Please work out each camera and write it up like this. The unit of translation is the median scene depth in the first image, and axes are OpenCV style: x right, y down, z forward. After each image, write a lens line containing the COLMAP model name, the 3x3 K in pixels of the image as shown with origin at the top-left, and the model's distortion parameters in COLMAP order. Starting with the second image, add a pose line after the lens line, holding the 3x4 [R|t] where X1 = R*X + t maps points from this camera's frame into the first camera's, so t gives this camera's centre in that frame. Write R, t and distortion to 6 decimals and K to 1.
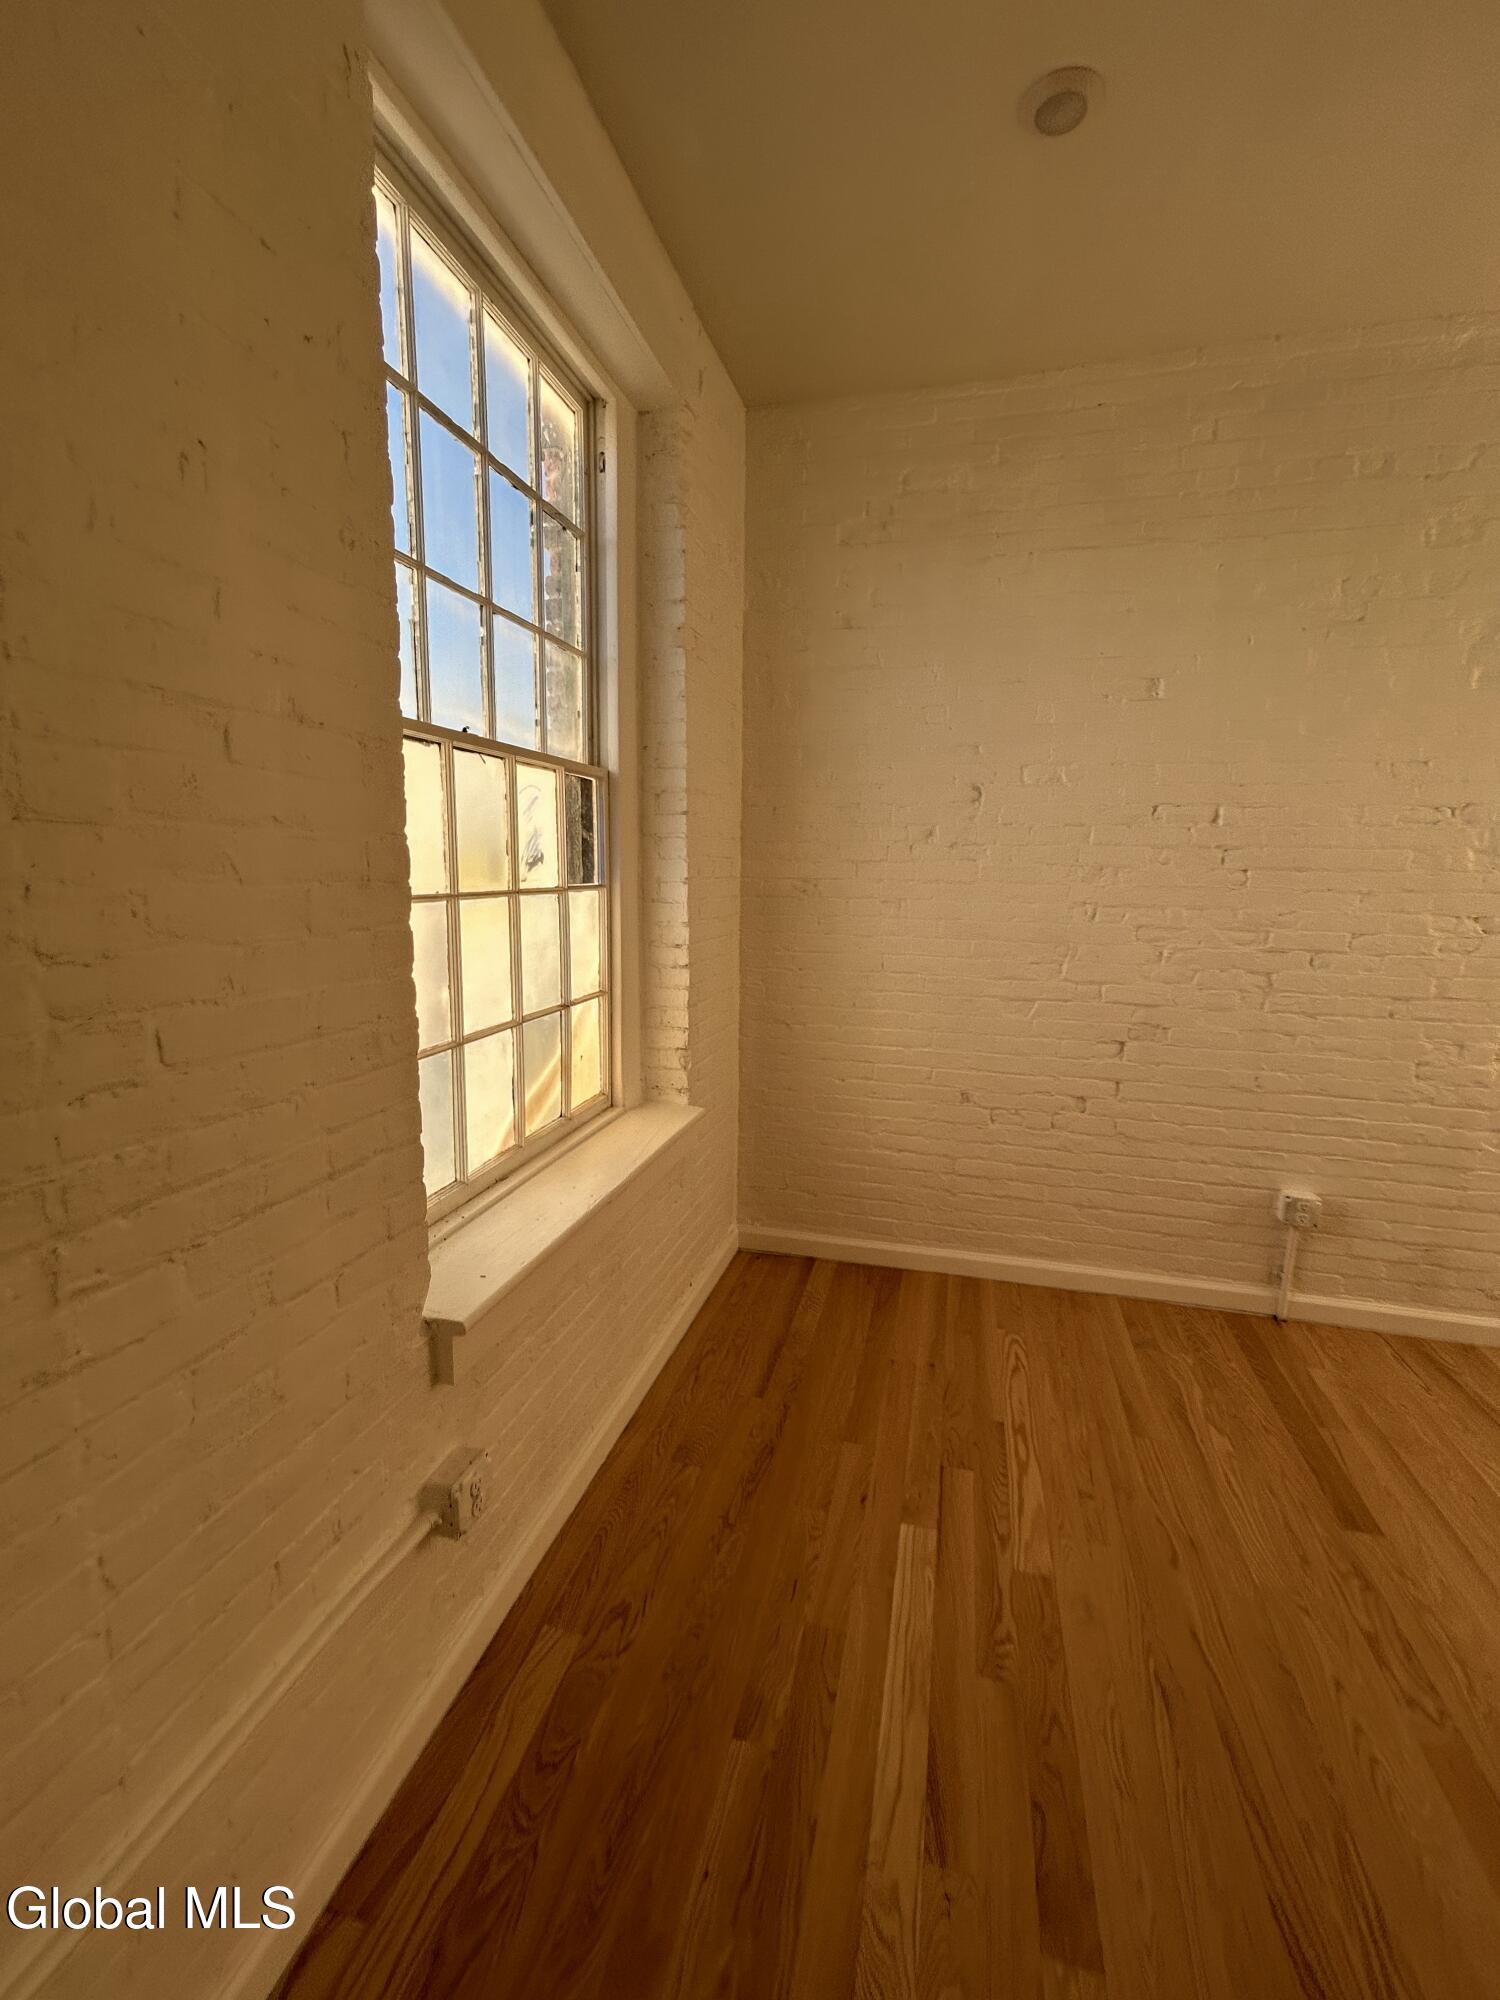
lens RADIAL K [[810.6, 0, 750.8], [0, 810.6, 993.7], [0, 0, 1]] dist [-0.004017, 0.002562]
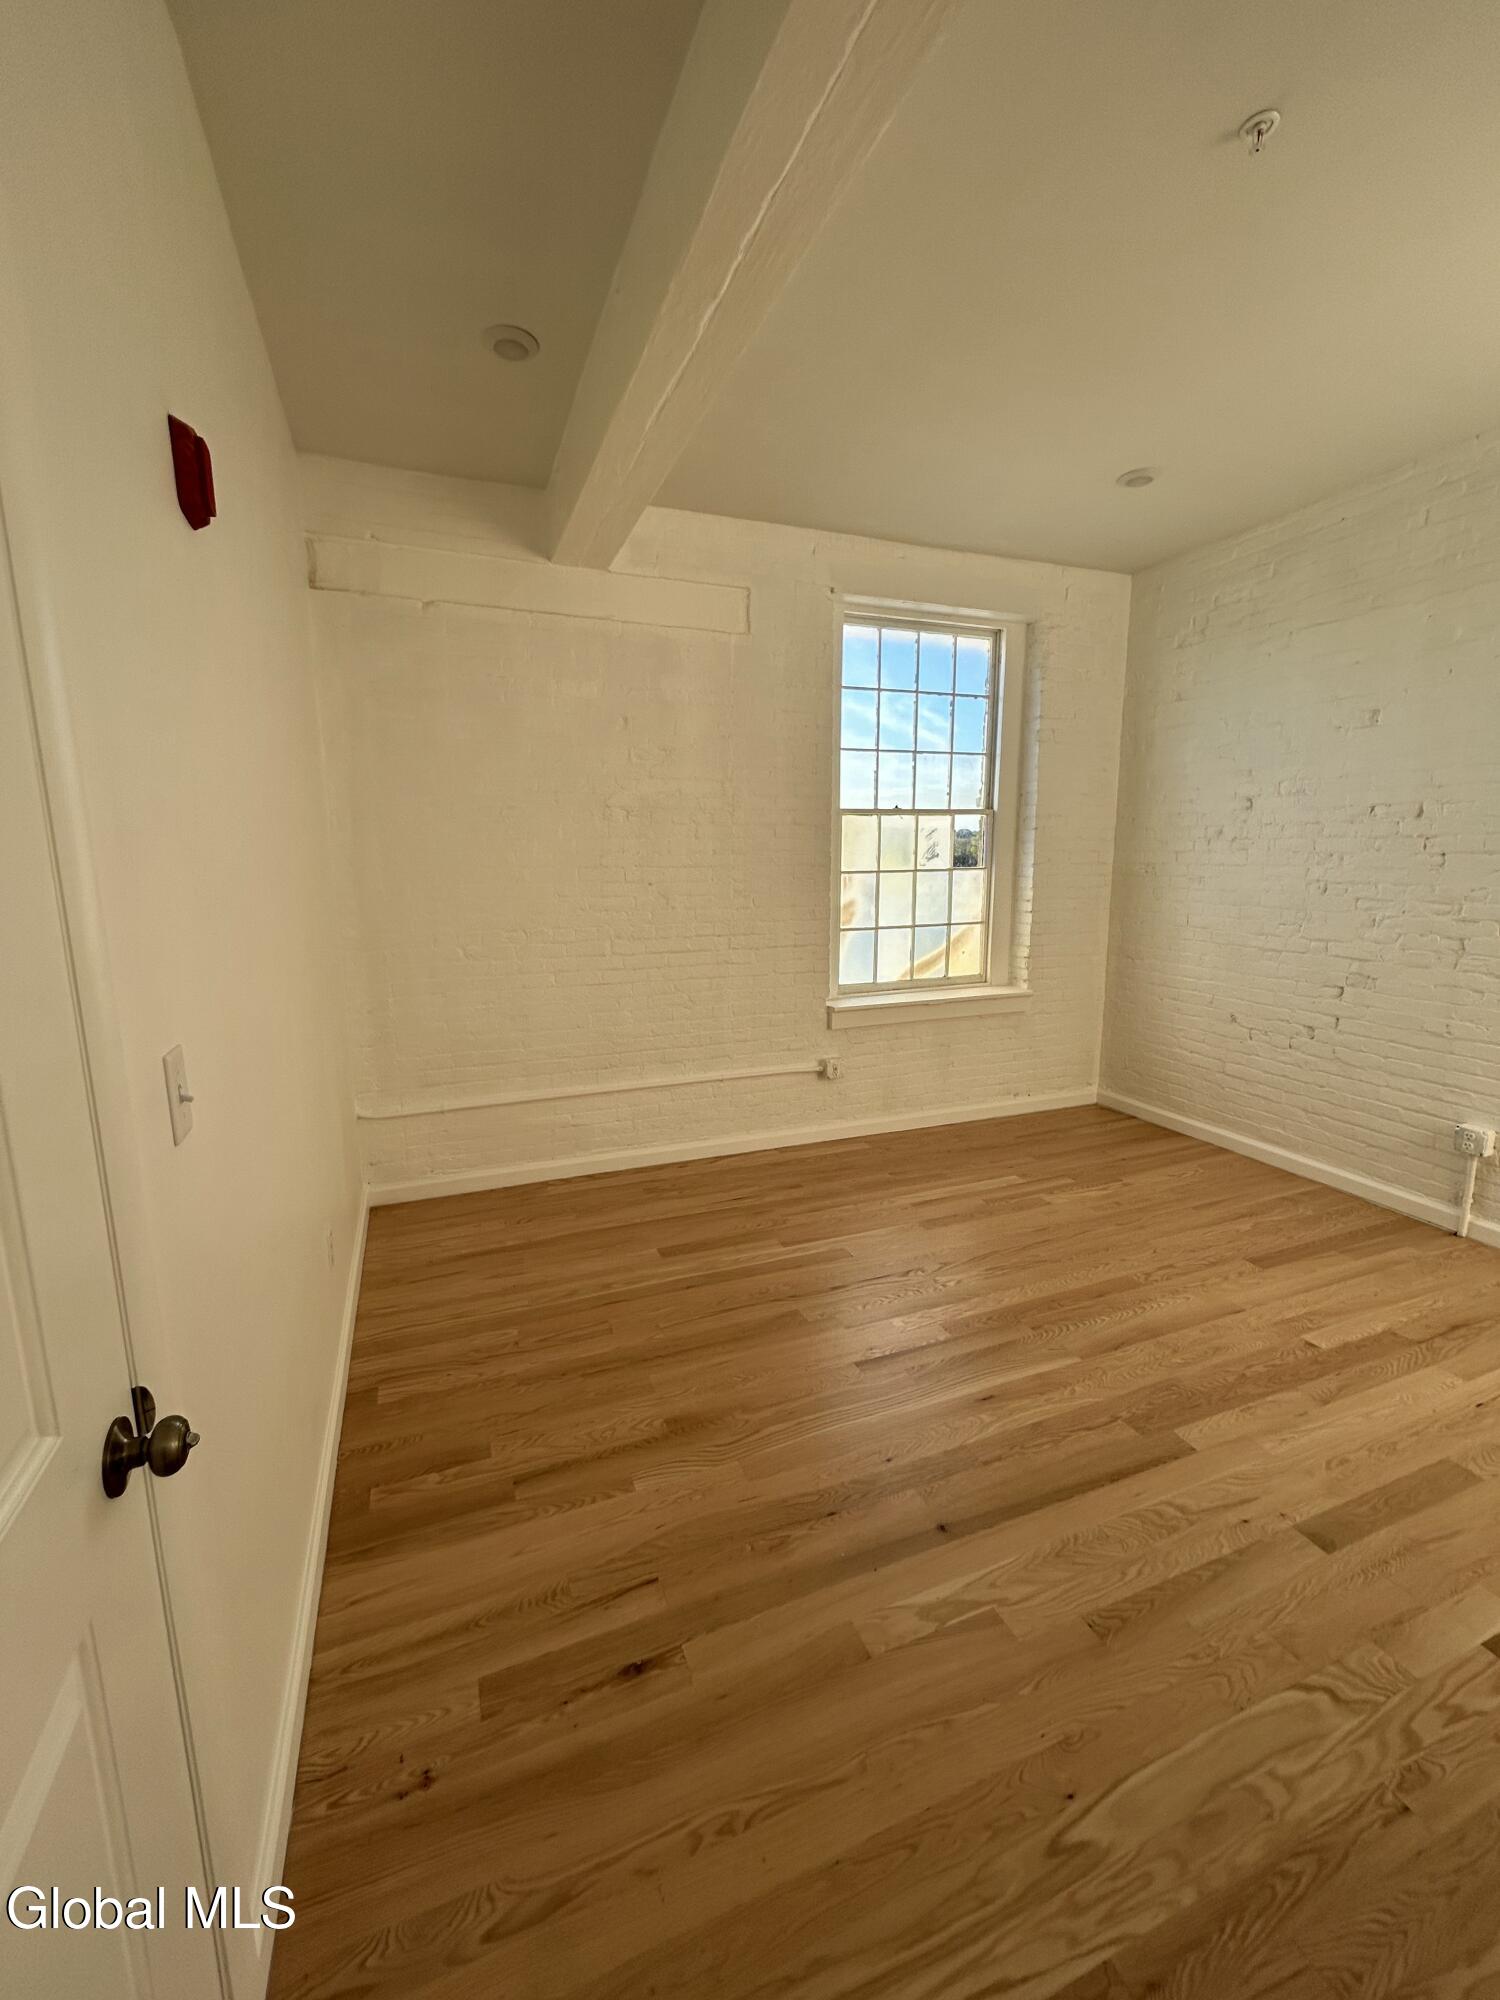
lens RADIAL K [[810.6, 0, 743.4], [0, 810.6, 999.2], [0, 0, 1]] dist [-0.004017, 0.002562]
pose [[0.582427, 0.126753, -0.802940, 1.052512], [-0.110036, 0.990970, 0.076619, 0.094307], [0.805401, 0.043727, 0.591115, -0.611930]]
